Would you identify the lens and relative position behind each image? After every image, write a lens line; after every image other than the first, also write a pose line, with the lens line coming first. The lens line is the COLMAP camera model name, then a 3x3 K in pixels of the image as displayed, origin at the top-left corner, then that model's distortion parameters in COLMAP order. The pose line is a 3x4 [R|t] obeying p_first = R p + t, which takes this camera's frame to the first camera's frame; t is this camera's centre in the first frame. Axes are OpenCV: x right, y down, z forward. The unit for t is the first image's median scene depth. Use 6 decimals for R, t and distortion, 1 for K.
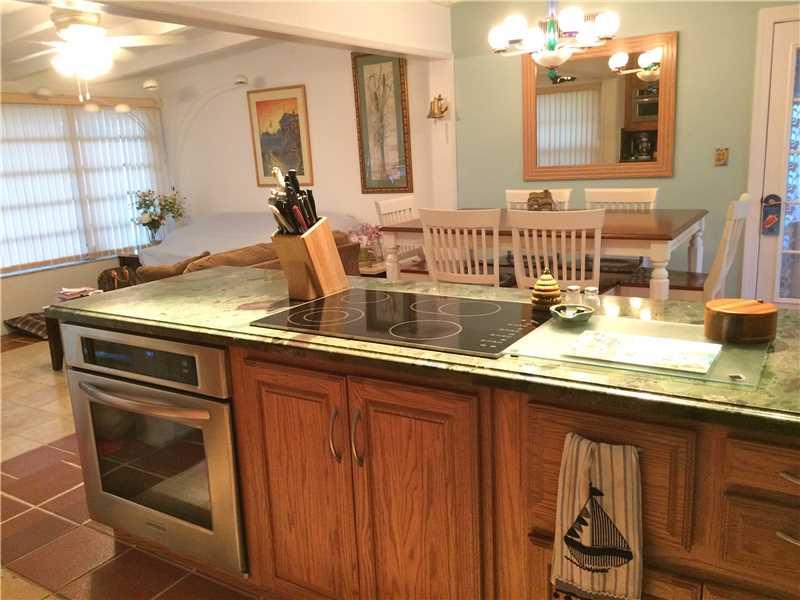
lens RADIAL K [[685.6, 0, 395.0], [0, 685.6, 300.0], [0, 0, 1]] dist [0.089023, -0.120367]
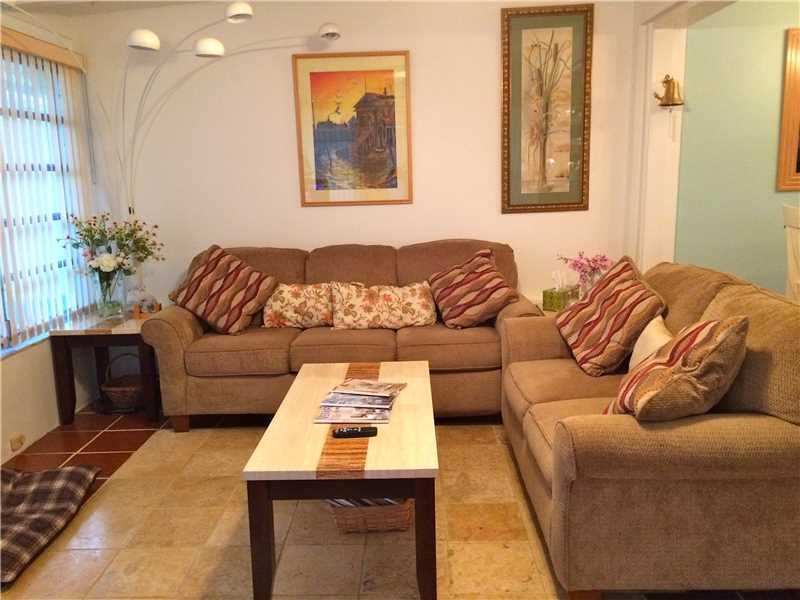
lens RADIAL K [[685.6, 0, 395.0], [0, 685.6, 300.0], [0, 0, 1]] dist [0.089023, -0.120367]
pose [[0.856502, -0.066216, 0.511878, -0.517354], [0.095179, 0.994991, -0.030548, -0.057233], [-0.507292, 0.074884, 0.858515, 0.472738]]
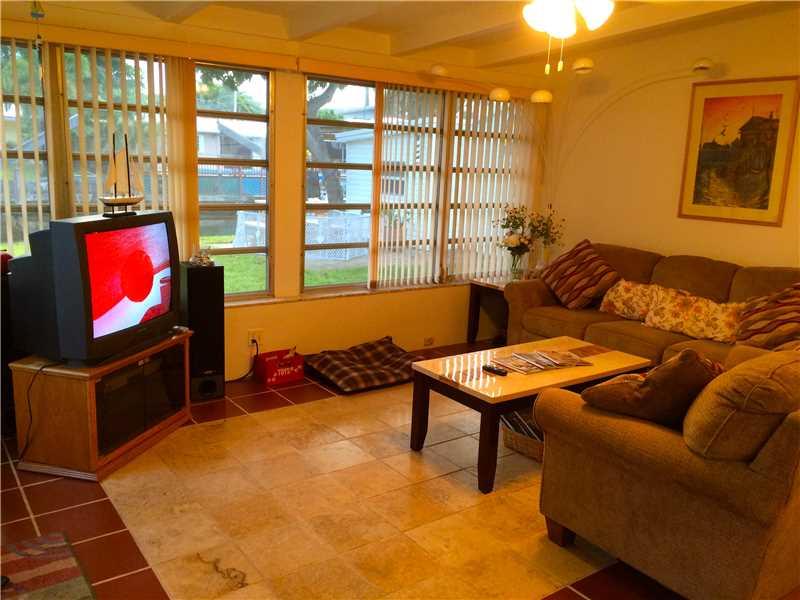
lens RADIAL K [[685.6, 0, 395.0], [0, 685.6, 300.0], [0, 0, 1]] dist [0.089023, -0.120367]
pose [[0.923591, 0.160233, -0.348289, -0.232934], [-0.164591, 0.986211, 0.017252, -0.050312], [0.346251, 0.041392, 0.937228, 0.263182]]
